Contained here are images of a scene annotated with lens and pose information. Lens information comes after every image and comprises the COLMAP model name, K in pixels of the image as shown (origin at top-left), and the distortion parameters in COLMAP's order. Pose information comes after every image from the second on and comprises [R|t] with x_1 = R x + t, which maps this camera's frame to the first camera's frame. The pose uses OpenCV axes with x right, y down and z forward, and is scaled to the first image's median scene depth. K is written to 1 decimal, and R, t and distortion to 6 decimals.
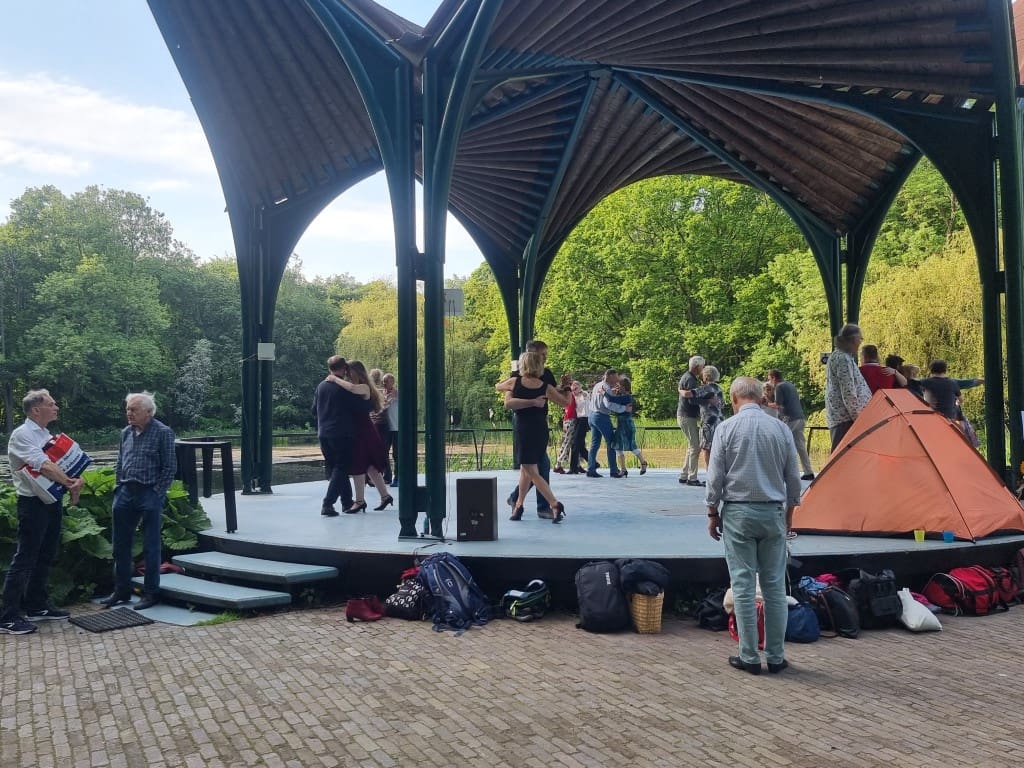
lens RADIAL K [[854.8, 0, 520.9], [0, 854.8, 382.2], [0, 0, 1]] dist [0.089185, -0.071373]
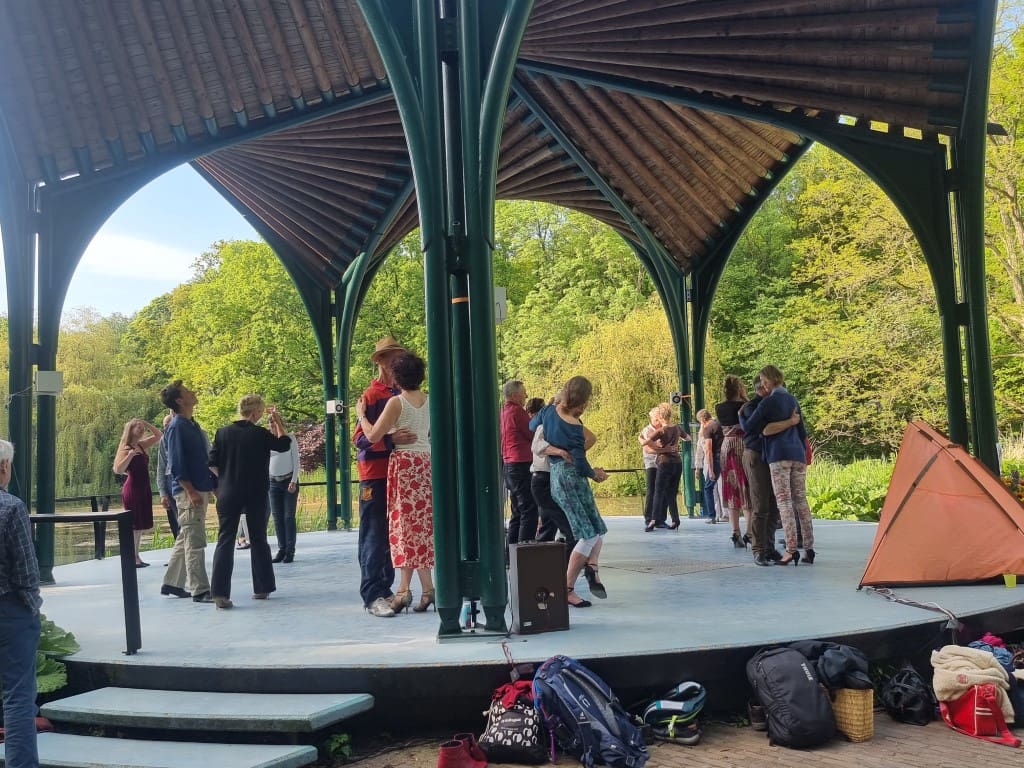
lens RADIAL K [[860.3, 0, 515.3], [0, 860.3, 390.2], [0, 0, 1]] dist [0.093059, -0.079205]
pose [[0.930185, 0.006648, 0.367031, -0.192099], [0.011656, 0.998797, -0.047633, 0.009057], [-0.366906, 0.048585, 0.928988, 0.178652]]
